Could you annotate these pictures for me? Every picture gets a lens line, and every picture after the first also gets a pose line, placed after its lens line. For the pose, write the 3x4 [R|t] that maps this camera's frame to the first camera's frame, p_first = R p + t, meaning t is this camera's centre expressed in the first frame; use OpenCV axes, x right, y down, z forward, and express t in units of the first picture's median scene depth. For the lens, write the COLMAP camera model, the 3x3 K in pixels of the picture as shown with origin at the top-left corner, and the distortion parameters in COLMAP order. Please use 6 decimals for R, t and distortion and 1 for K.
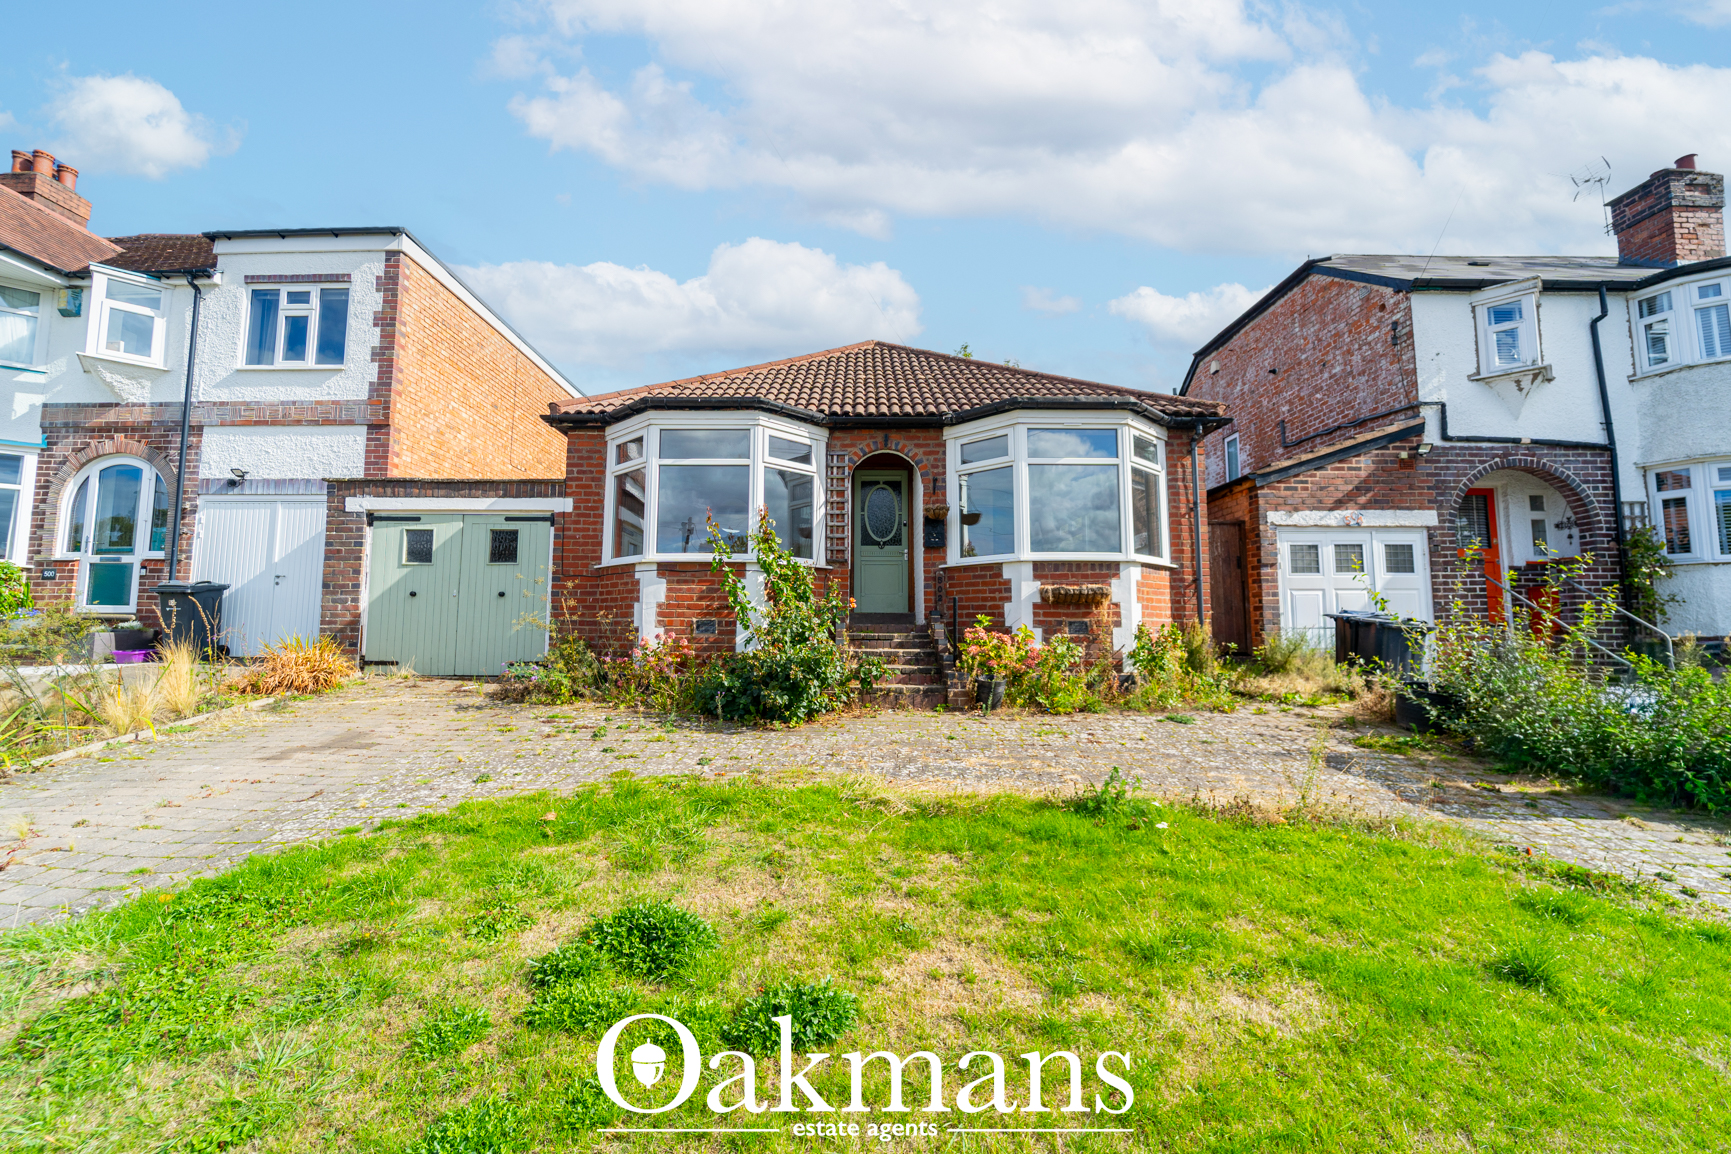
lens RADIAL K [[714.6, 0, 856.9], [0, 714.6, 563.9], [0, 0, 1]] dist [0.000244, -0.000750]
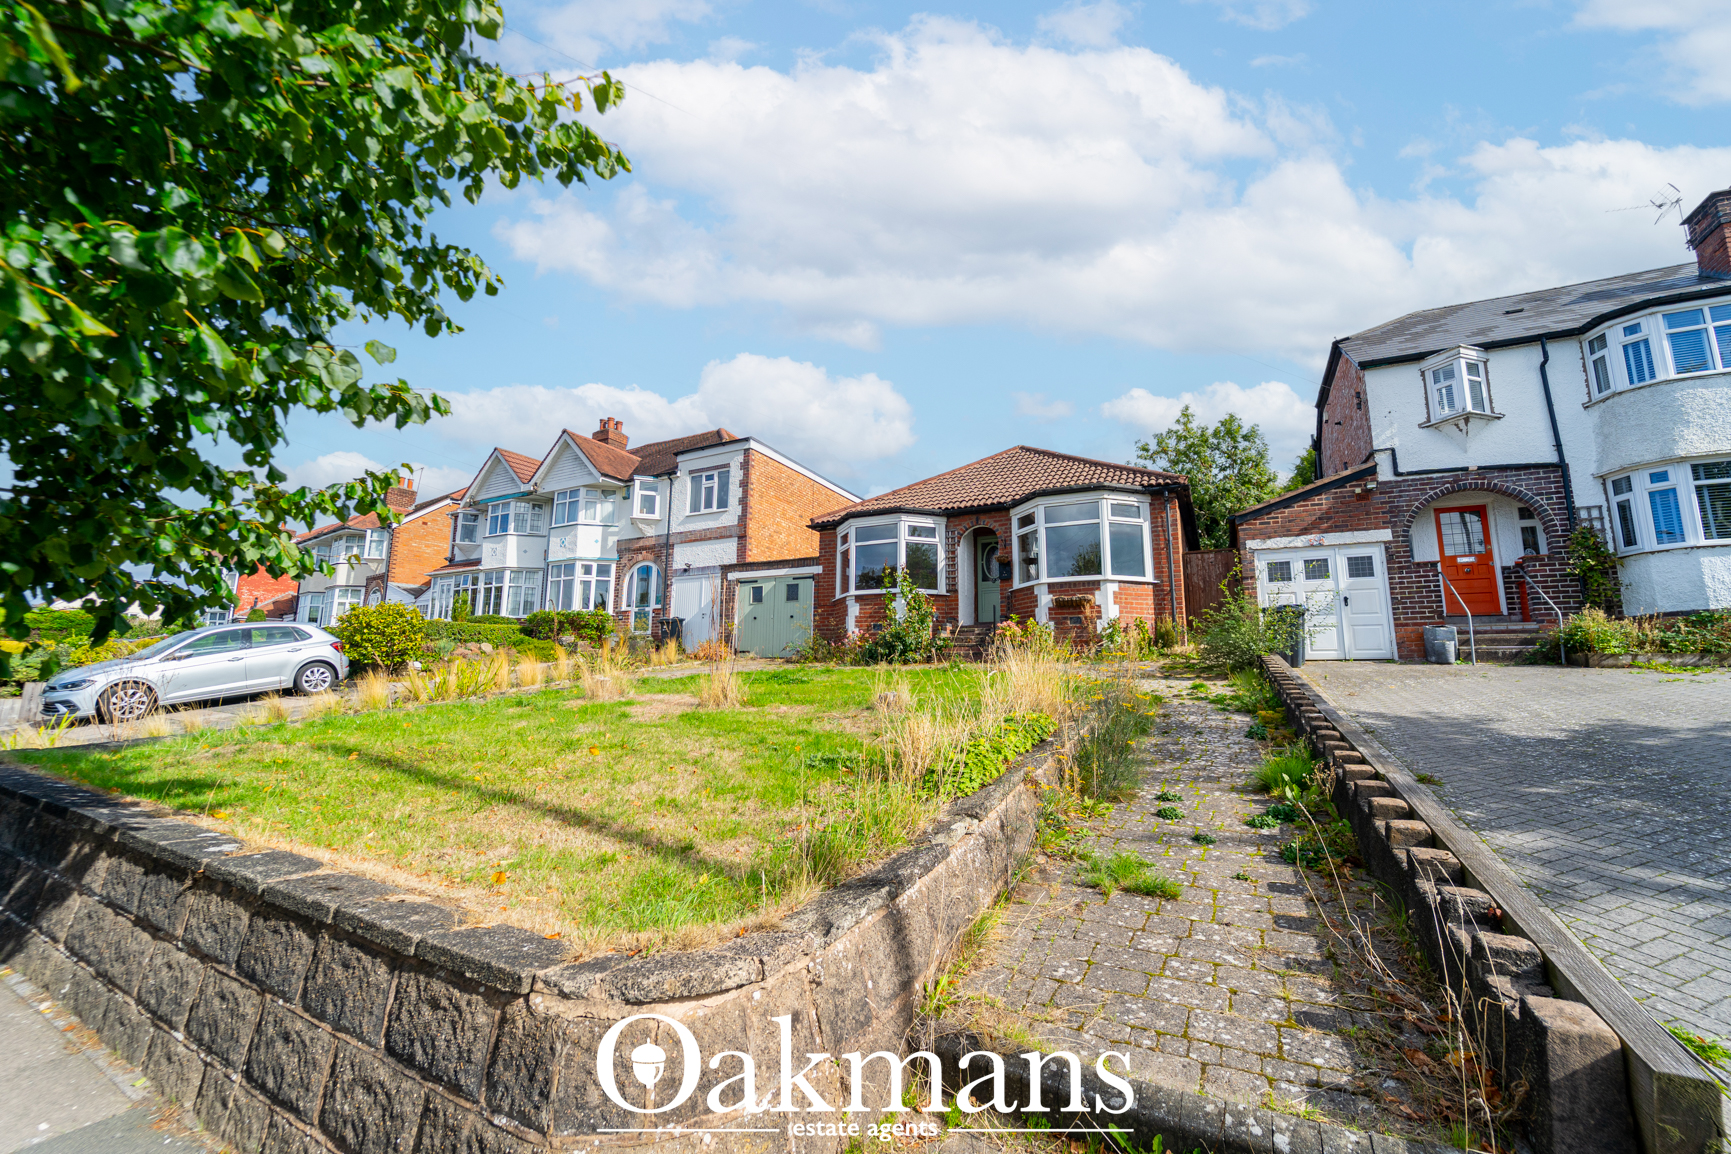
lens RADIAL K [[714.6, 0, 856.9], [0, 714.6, 563.9], [0, 0, 1]] dist [0.000244, -0.000750]
pose [[0.887588, -0.072359, -0.454920, 0.524587], [0.033219, 0.995068, -0.093462, 0.080330], [0.459439, 0.067844, 0.885614, -0.623371]]
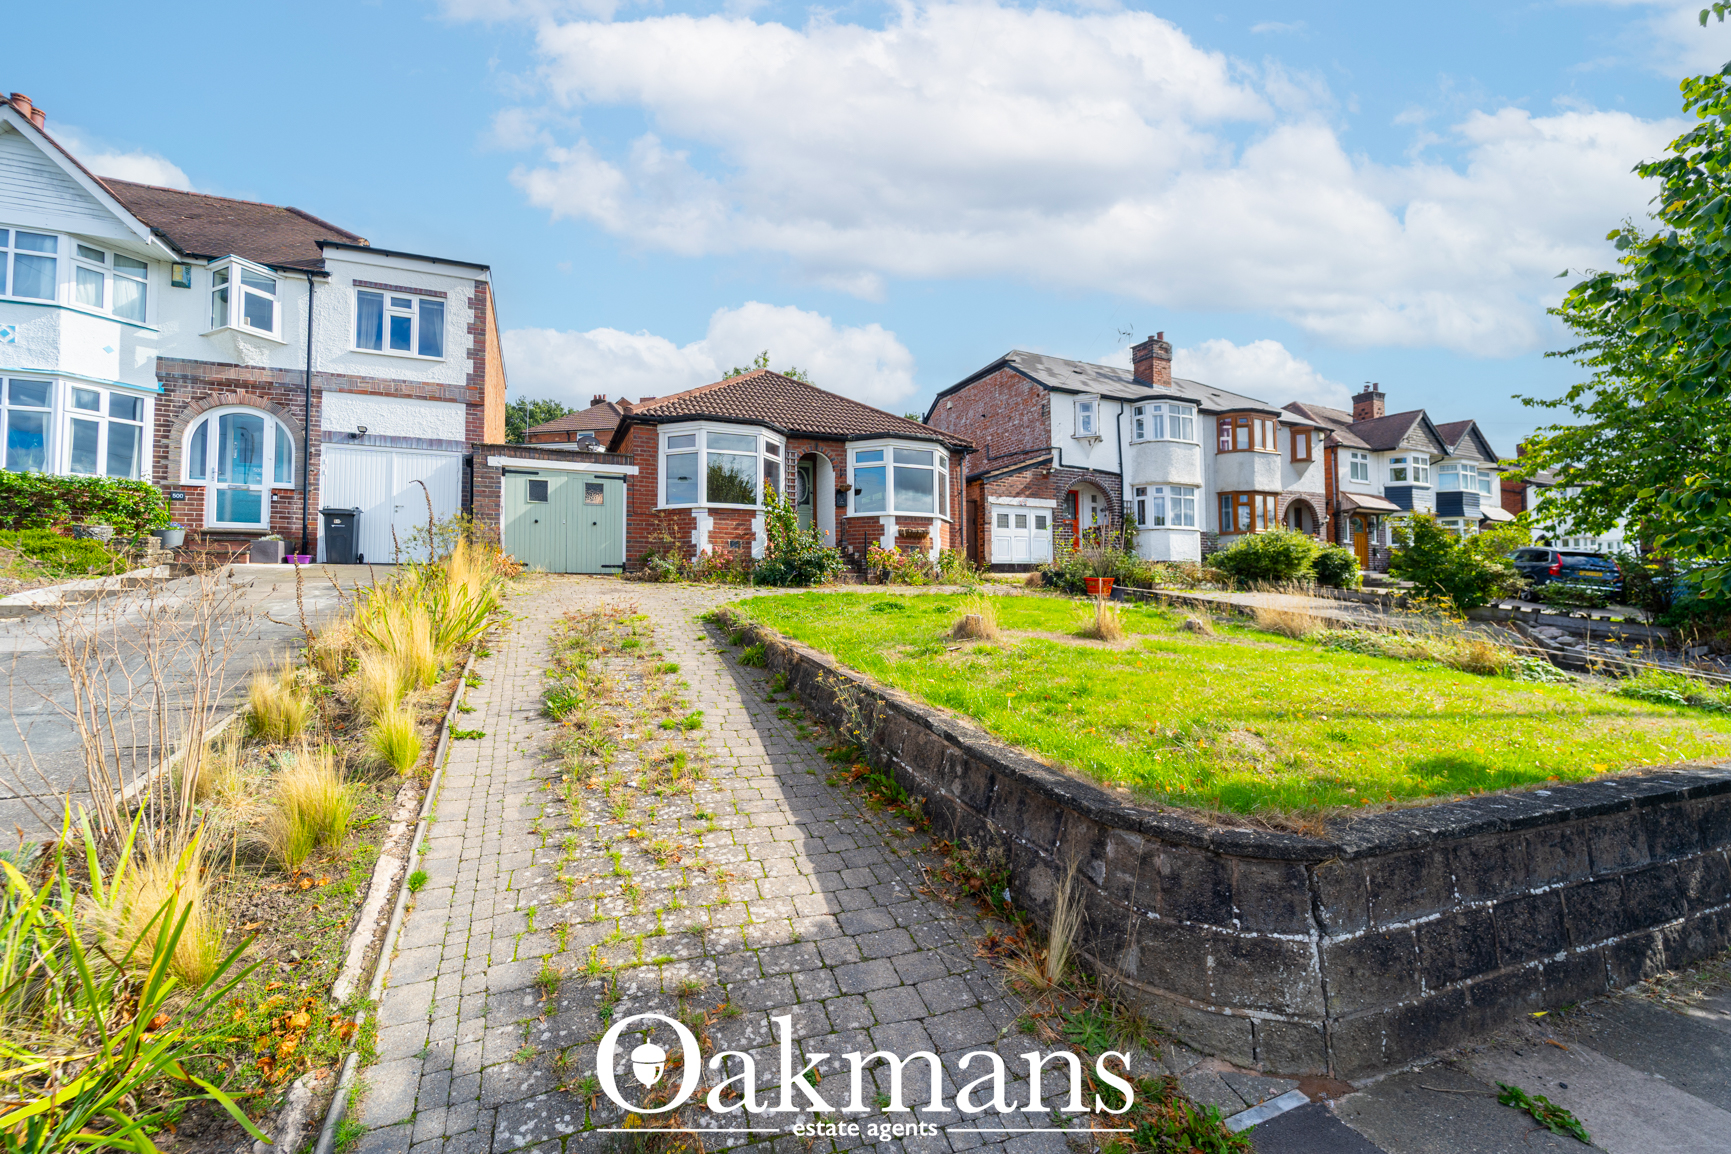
lens RADIAL K [[714.6, 0, 856.9], [0, 714.6, 563.9], [0, 0, 1]] dist [0.000244, -0.000750]
pose [[0.910924, 0.012889, 0.412373, -0.565669], [-0.031945, 0.998715, 0.039351, 0.046893], [-0.411335, -0.049019, 0.910165, -0.656078]]
